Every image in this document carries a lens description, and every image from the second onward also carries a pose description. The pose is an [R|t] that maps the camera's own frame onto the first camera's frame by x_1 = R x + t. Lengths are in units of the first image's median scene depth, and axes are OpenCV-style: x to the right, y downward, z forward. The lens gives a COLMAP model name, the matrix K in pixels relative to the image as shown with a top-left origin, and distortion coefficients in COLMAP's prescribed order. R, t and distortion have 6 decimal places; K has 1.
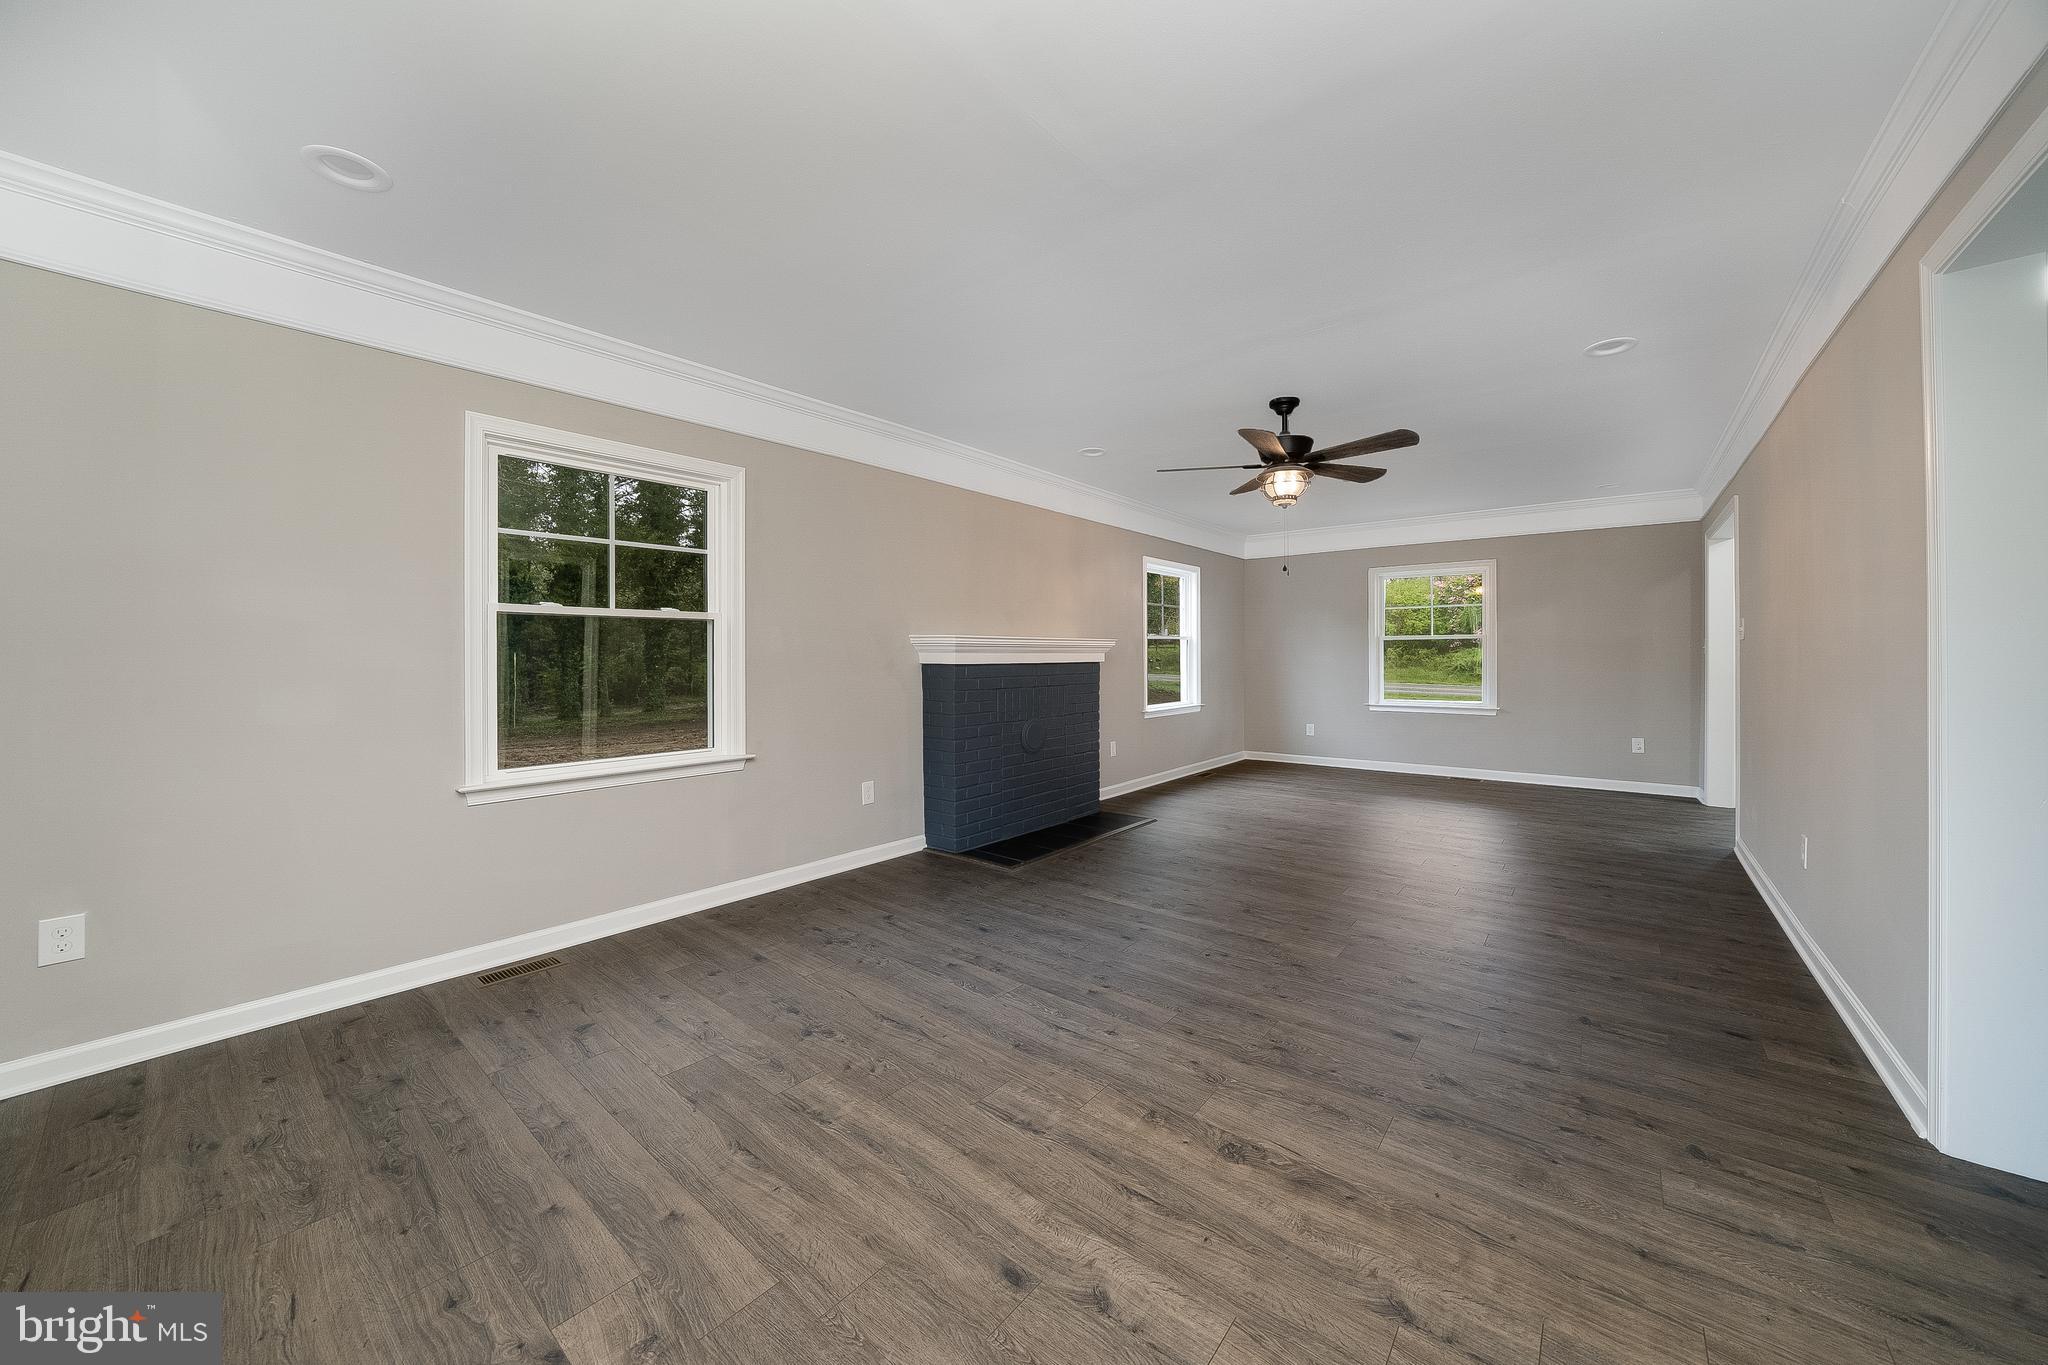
lens RADIAL K [[717.5, 0, 1025.3], [0, 717.5, 670.9], [0, 0, 1]] dist [-0.016127, 0.000465]
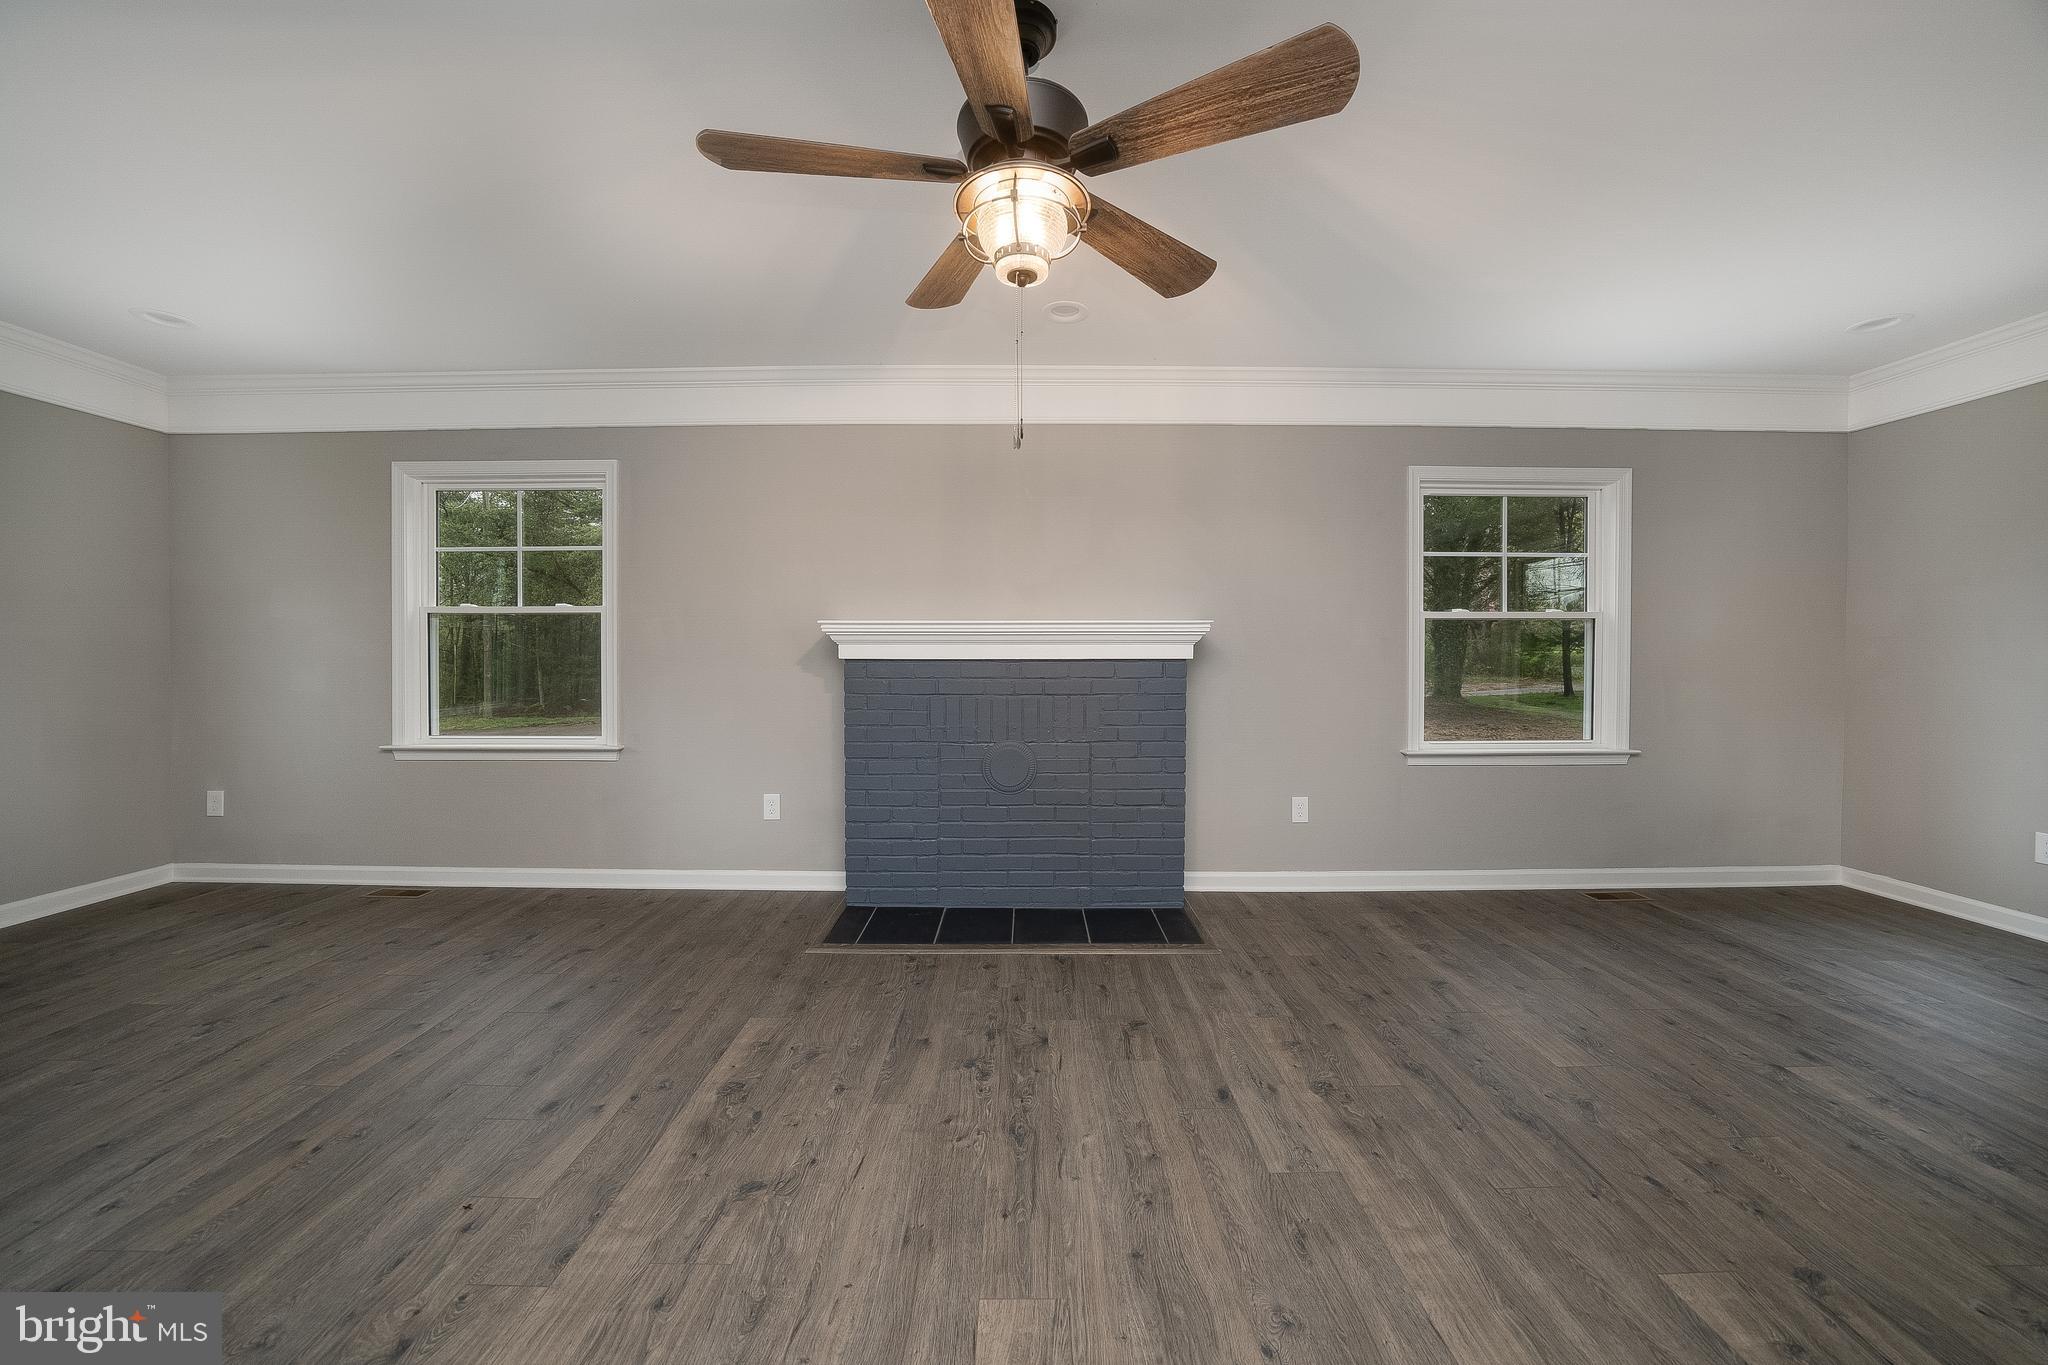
lens RADIAL K [[717.5, 0, 1025.3], [0, 717.5, 670.9], [0, 0, 1]] dist [-0.016127, 0.000465]
pose [[0.632942, 0.019100, -0.773964, 0.782789], [-0.018164, 0.999787, 0.009818, -0.008579], [0.773987, 0.007844, 0.633154, 0.850742]]
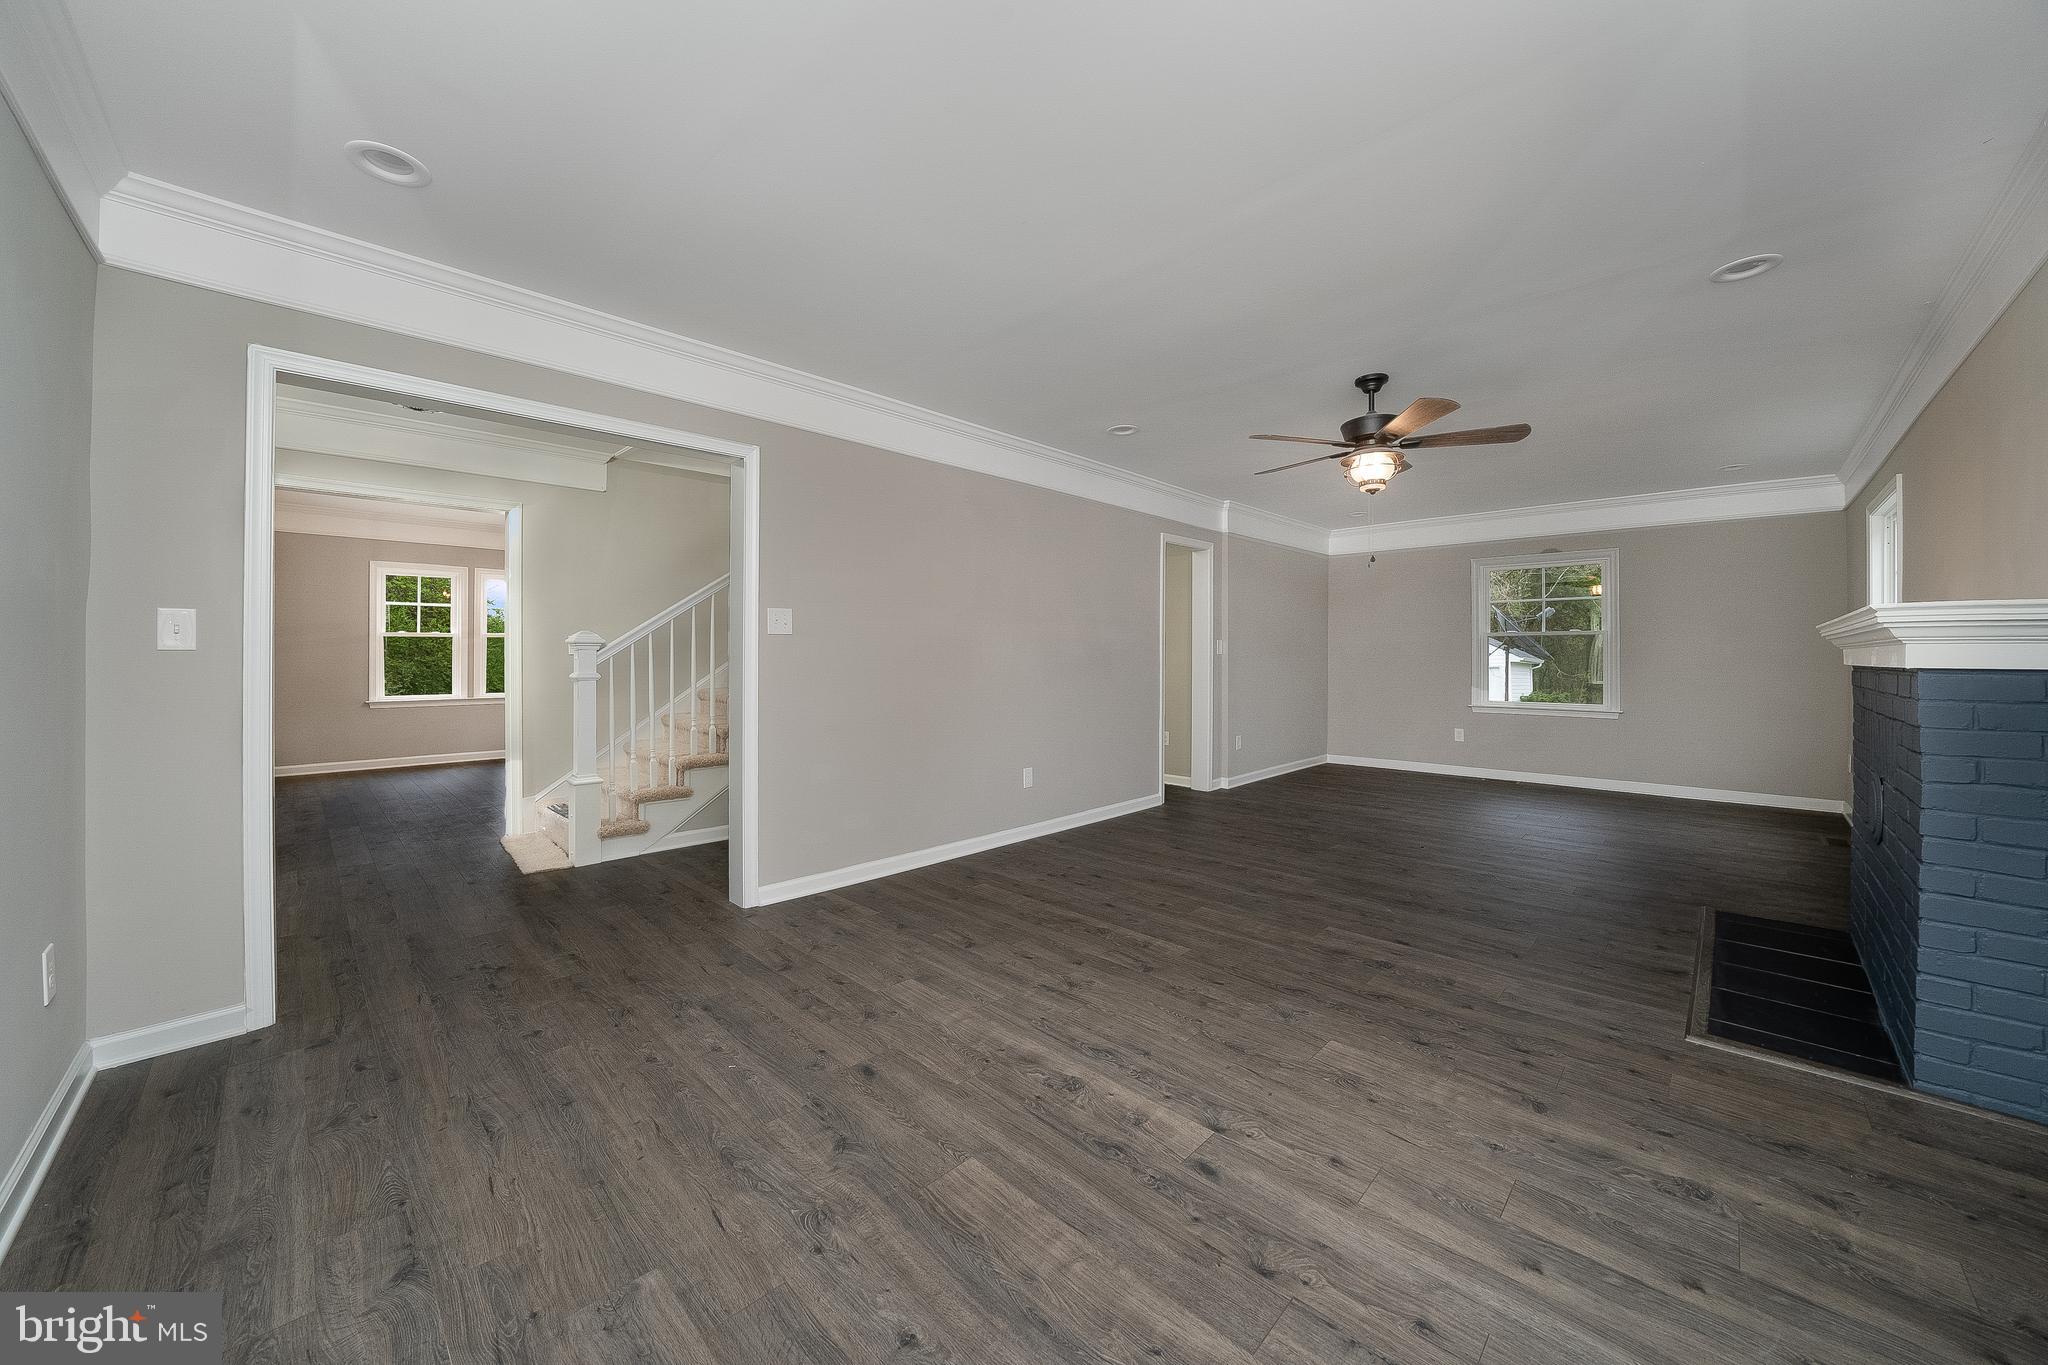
lens RADIAL K [[717.5, 0, 1025.3], [0, 717.5, 670.9], [0, 0, 1]] dist [-0.016127, 0.000465]
pose [[-0.994549, -0.005190, 0.104141, 0.824593], [-0.001725, 0.999443, 0.033334, -0.032956], [-0.104256, 0.032973, -0.994004, 2.377009]]
